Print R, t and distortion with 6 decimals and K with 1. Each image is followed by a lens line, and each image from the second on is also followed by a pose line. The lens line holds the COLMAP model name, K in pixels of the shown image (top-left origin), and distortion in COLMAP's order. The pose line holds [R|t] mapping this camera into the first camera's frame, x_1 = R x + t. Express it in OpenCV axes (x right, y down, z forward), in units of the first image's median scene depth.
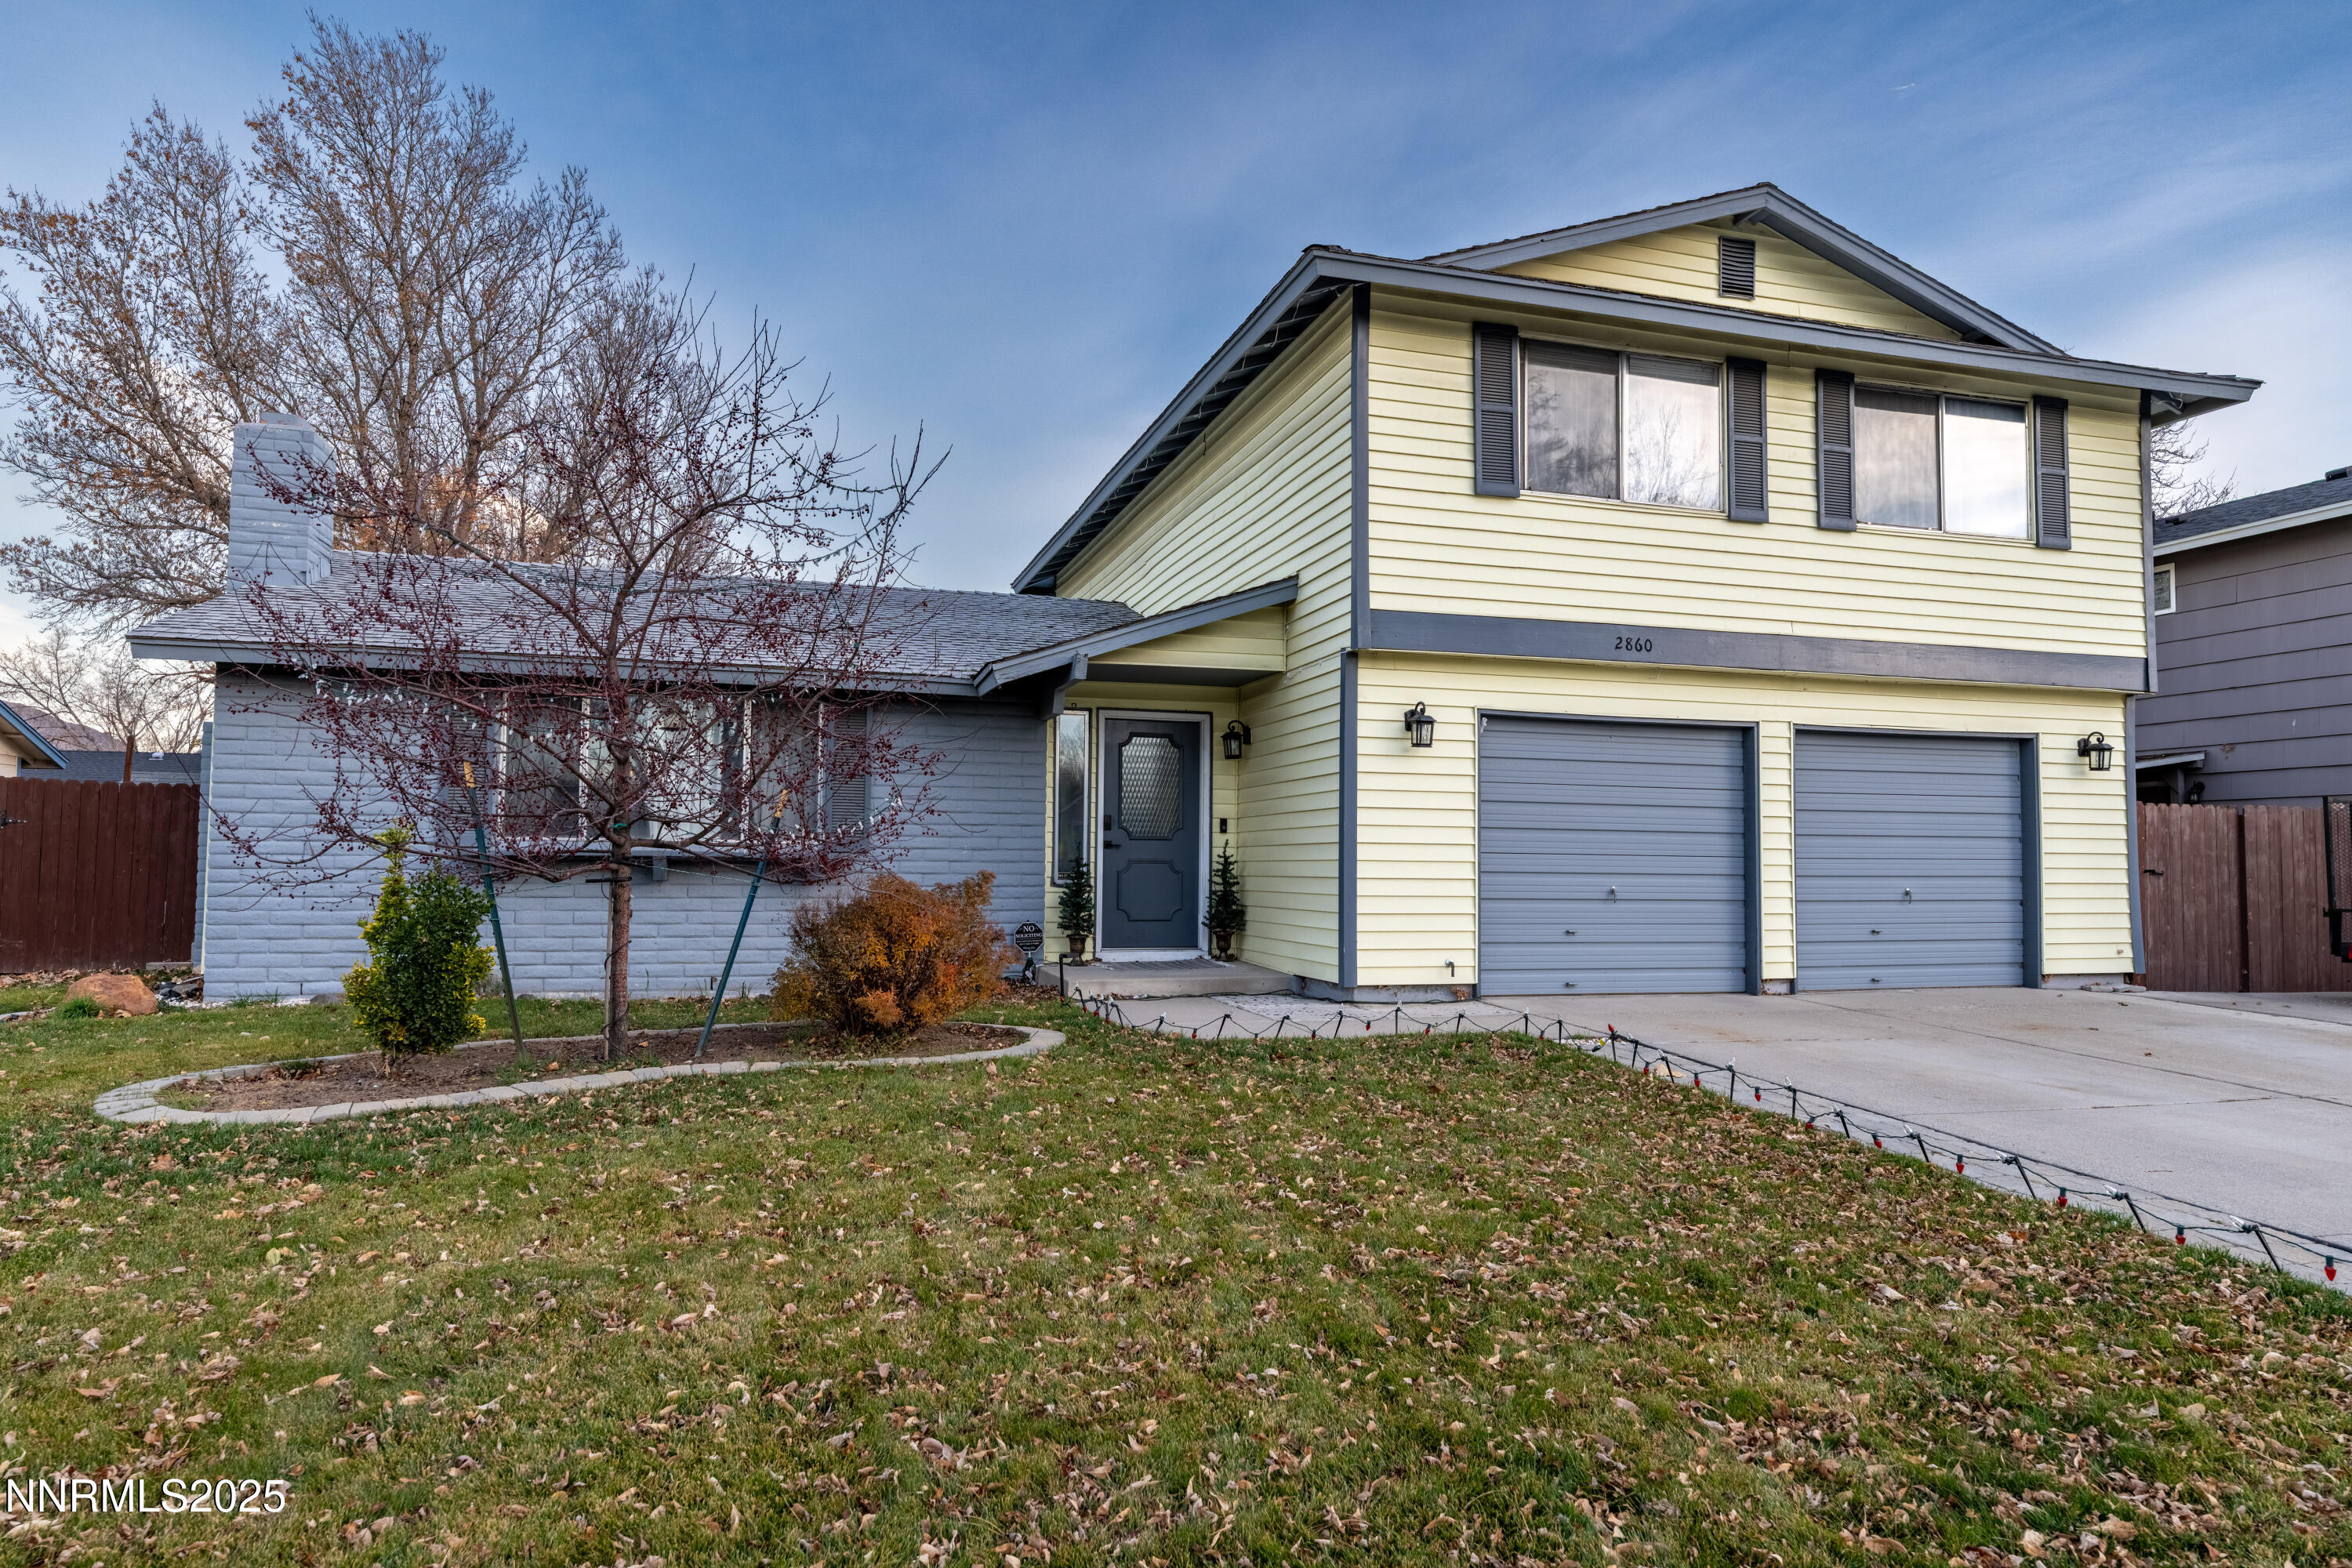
lens RADIAL K [[1404.9, 0, 1176.0], [0, 1404.9, 784.0], [0, 0, 1]] dist [0.010498, -0.002154]
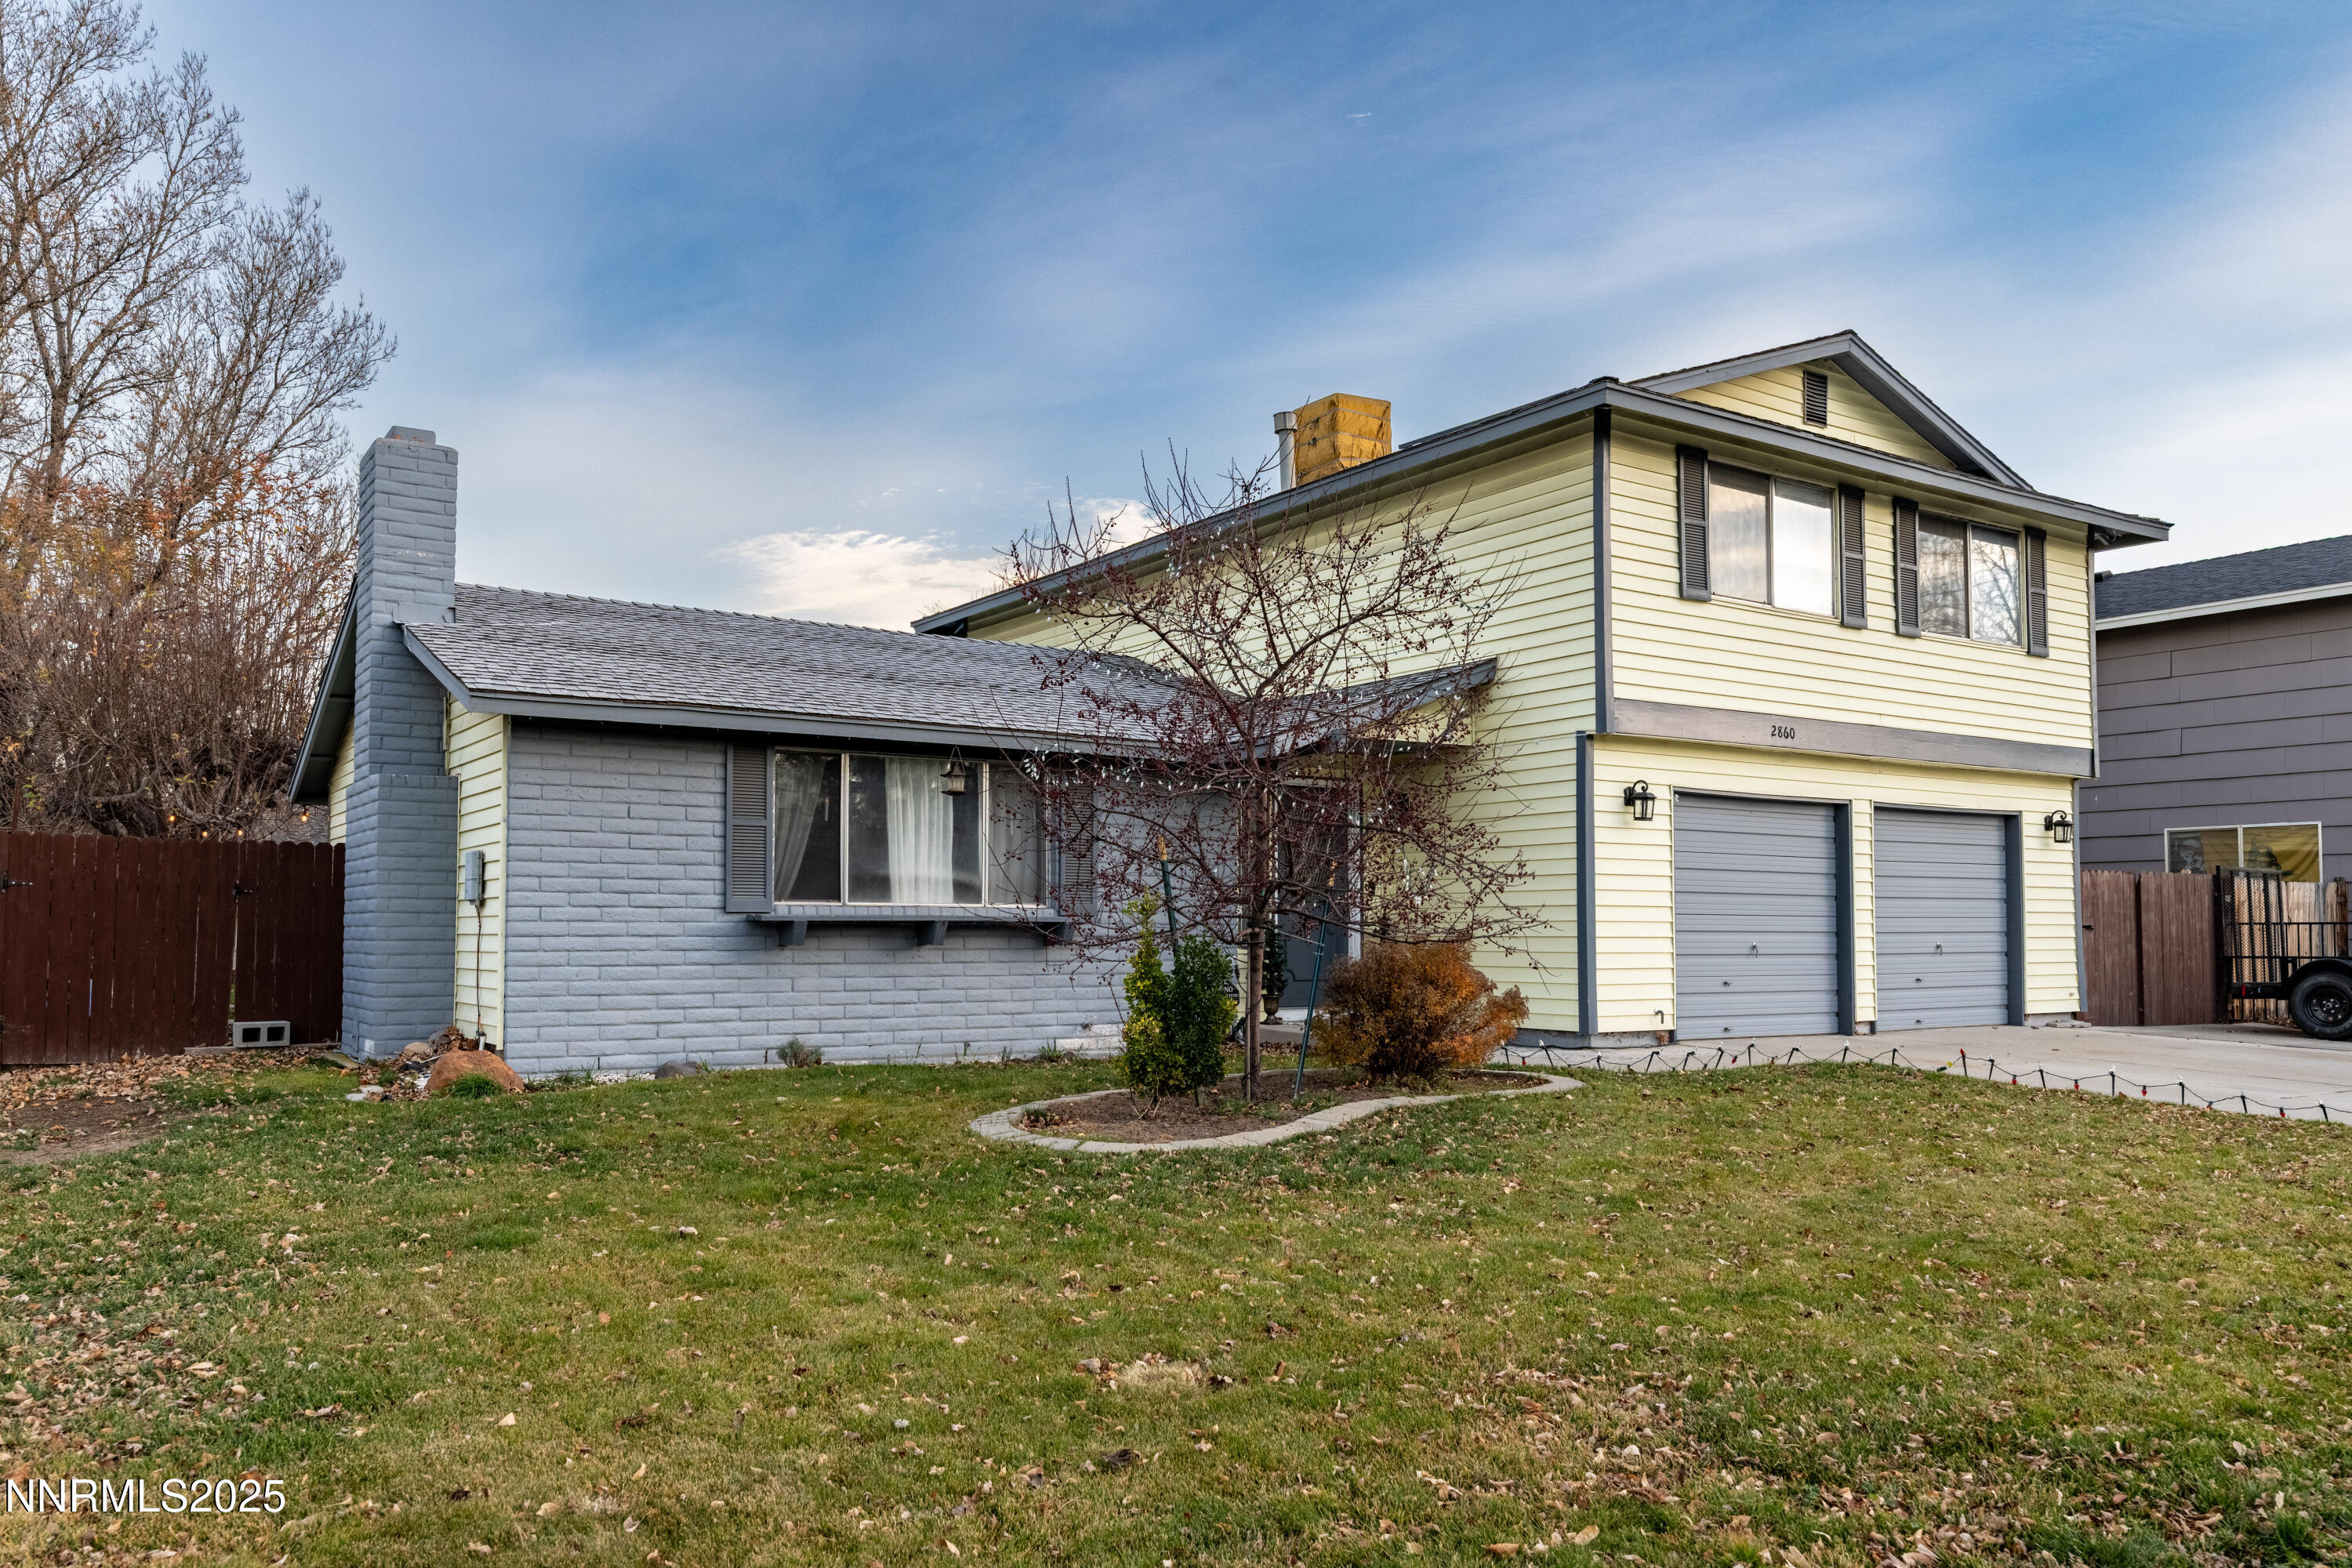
lens RADIAL K [[1696.1, 0, 1084.2], [0, 1696.1, 836.1], [0, 0, 1]] dist [-0.003932, 0.002939]
pose [[0.964305, 0.009063, 0.264637, -0.560245], [-0.010657, 0.999933, 0.004589, -0.013825], [-0.264578, -0.007245, 0.964337, -0.175623]]
